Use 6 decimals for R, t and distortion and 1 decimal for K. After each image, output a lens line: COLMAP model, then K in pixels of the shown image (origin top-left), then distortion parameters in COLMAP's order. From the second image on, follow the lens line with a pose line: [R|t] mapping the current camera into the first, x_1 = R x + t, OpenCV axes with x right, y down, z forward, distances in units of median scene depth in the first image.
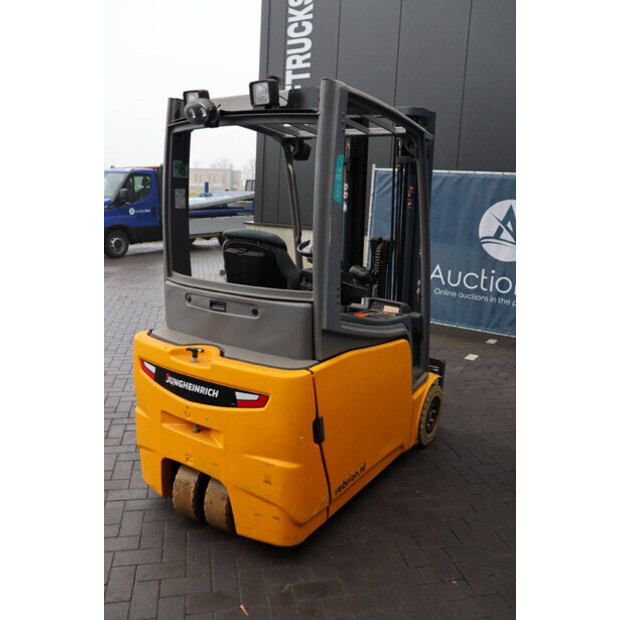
lens RADIAL K [[528.3, 0, 310.0], [0, 528.3, 310.0], [0, 0, 1]] dist [-0.123585, 0.005473]
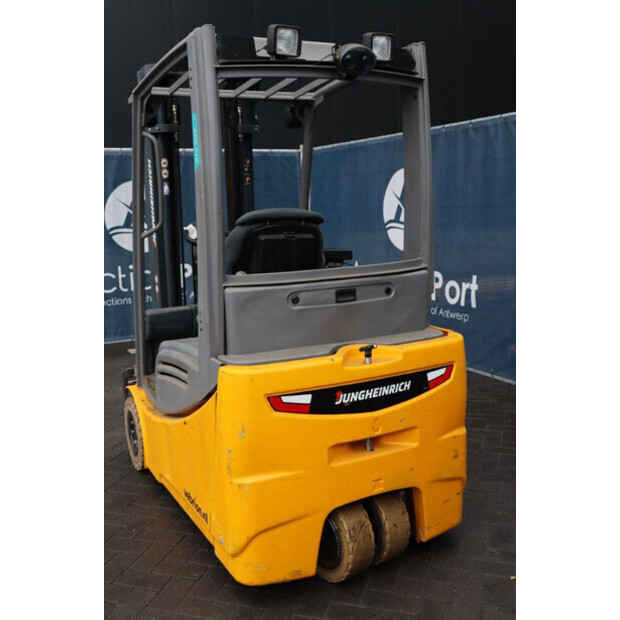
lens RADIAL K [[677.8, 0, 310.0], [0, 677.8, 310.0], [0, 0, 1]] dist [-0.022718, -0.032803]
pose [[0.493194, -0.195059, 0.847768, -1.083257], [0.229483, 0.969190, 0.089493, -0.092102], [-0.839105, 0.150411, 0.522762, 0.477525]]
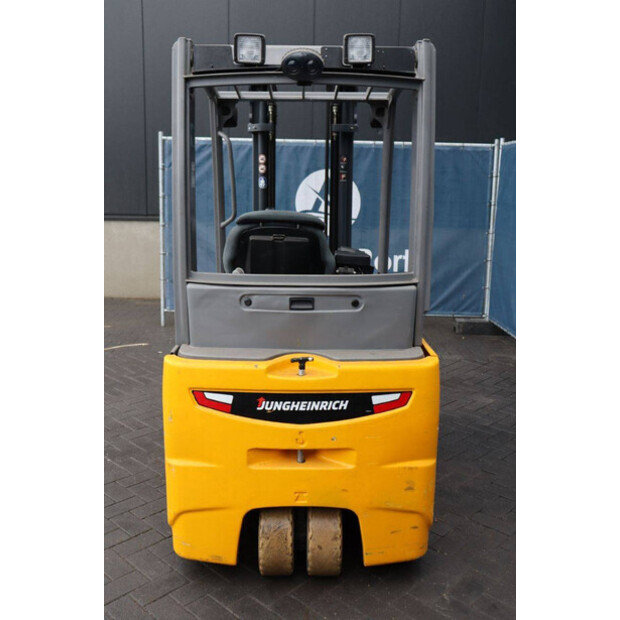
lens RADIAL K [[630.1, 0, 310.0], [0, 630.1, 310.0], [0, 0, 1]] dist [-0.062786, 0.005858]
pose [[0.828084, -0.138597, 0.543201, -0.681148], [0.135998, 0.989678, 0.045192, -0.039959], [-0.543858, 0.036451, 0.838385, 0.162812]]
